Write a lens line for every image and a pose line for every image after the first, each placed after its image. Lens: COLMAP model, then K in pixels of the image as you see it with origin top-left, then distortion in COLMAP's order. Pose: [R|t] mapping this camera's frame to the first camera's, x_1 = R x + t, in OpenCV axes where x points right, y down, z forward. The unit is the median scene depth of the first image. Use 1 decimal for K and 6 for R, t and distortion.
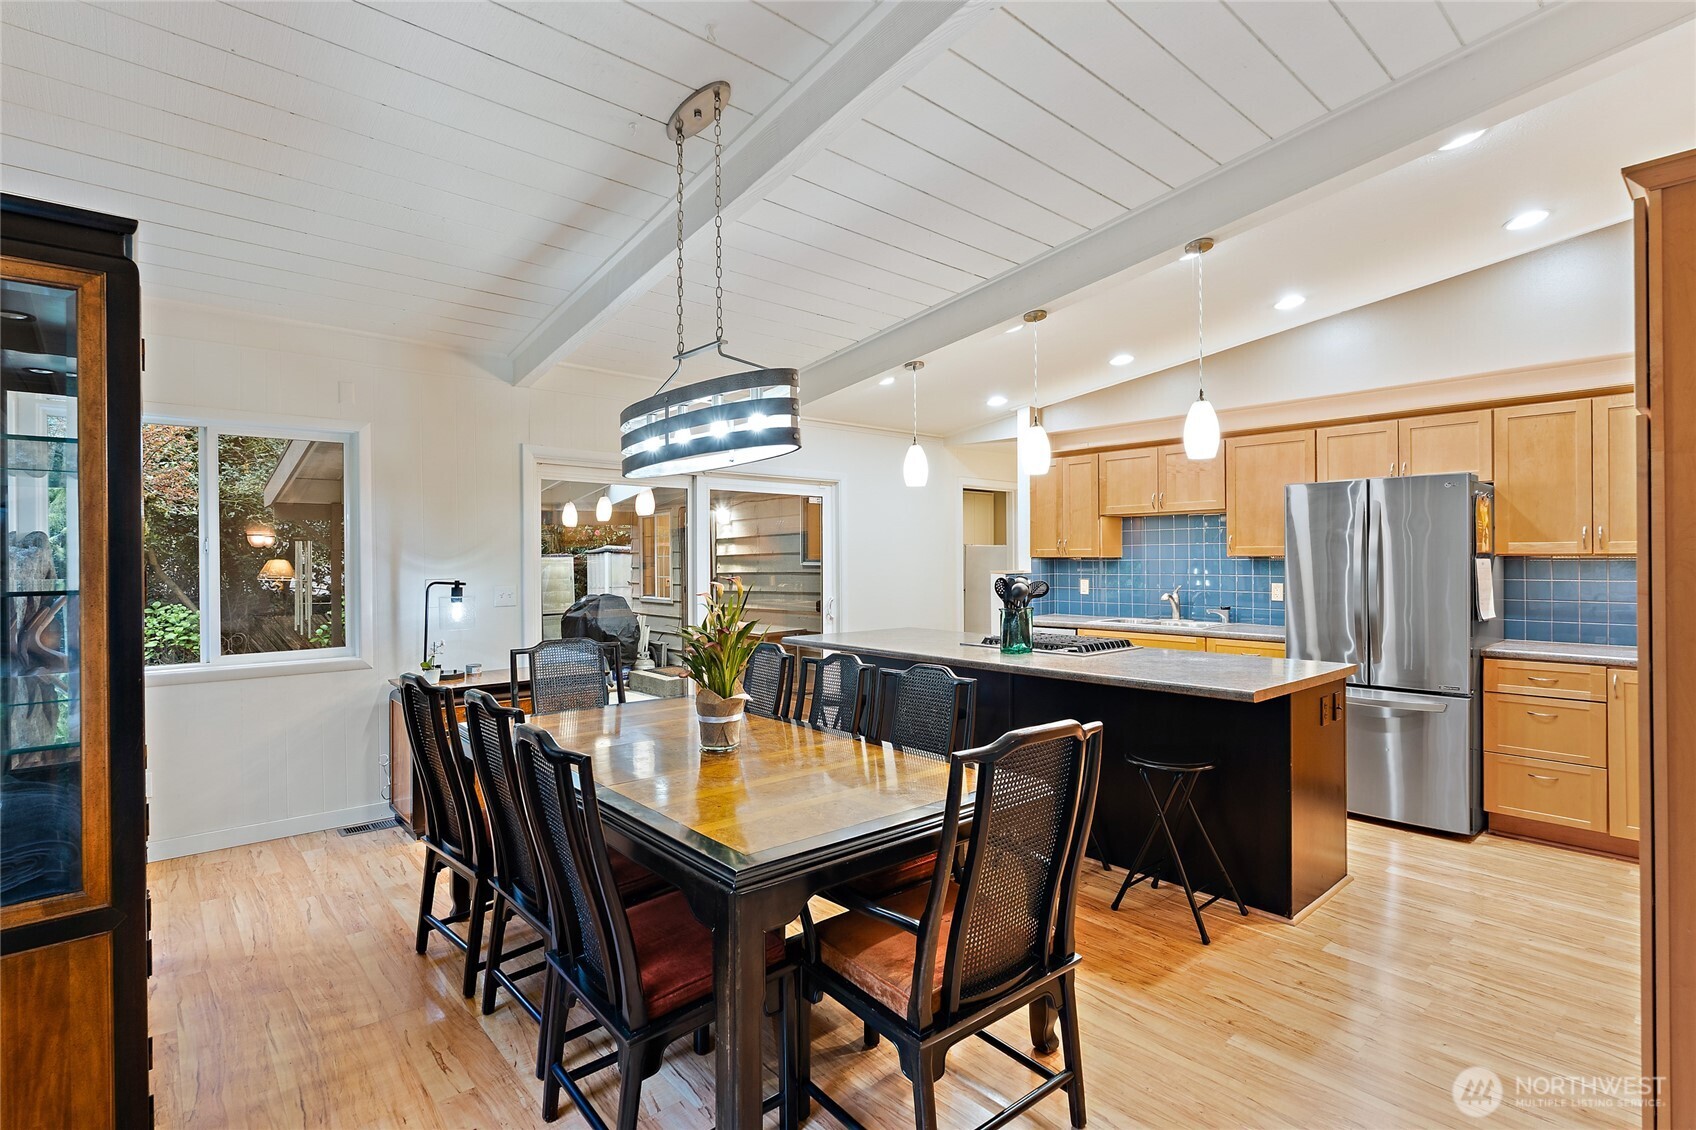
lens RADIAL K [[802.0, 0, 857.3], [0, 802.0, 558.6], [0, 0, 1]] dist [-0.001236, 0.002579]
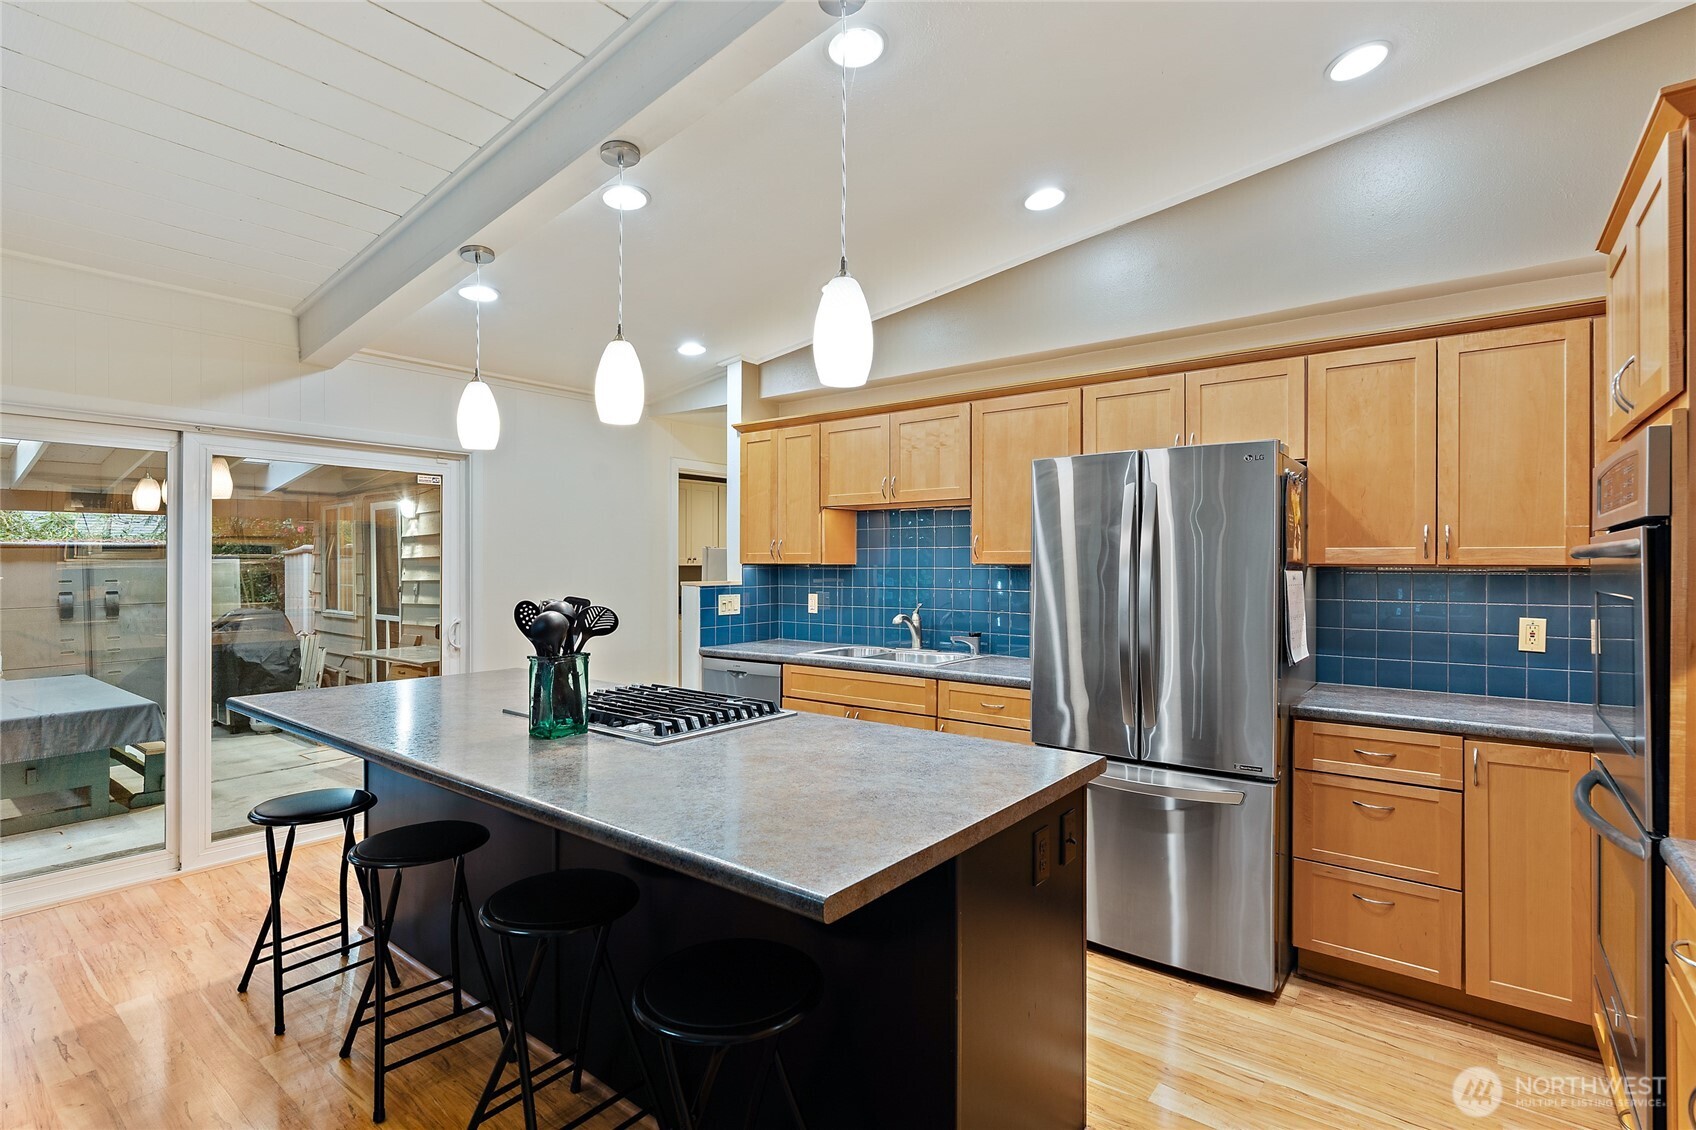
lens RADIAL K [[802.0, 0, 848.4], [0, 802.0, 564.9], [0, 0, 1]] dist [-0.001236, 0.002579]
pose [[0.984431, 0.006105, 0.175665, 0.282909], [-0.006339, 0.999980, 0.000772, -0.002802], [-0.175657, -0.001873, 0.984450, 0.388877]]
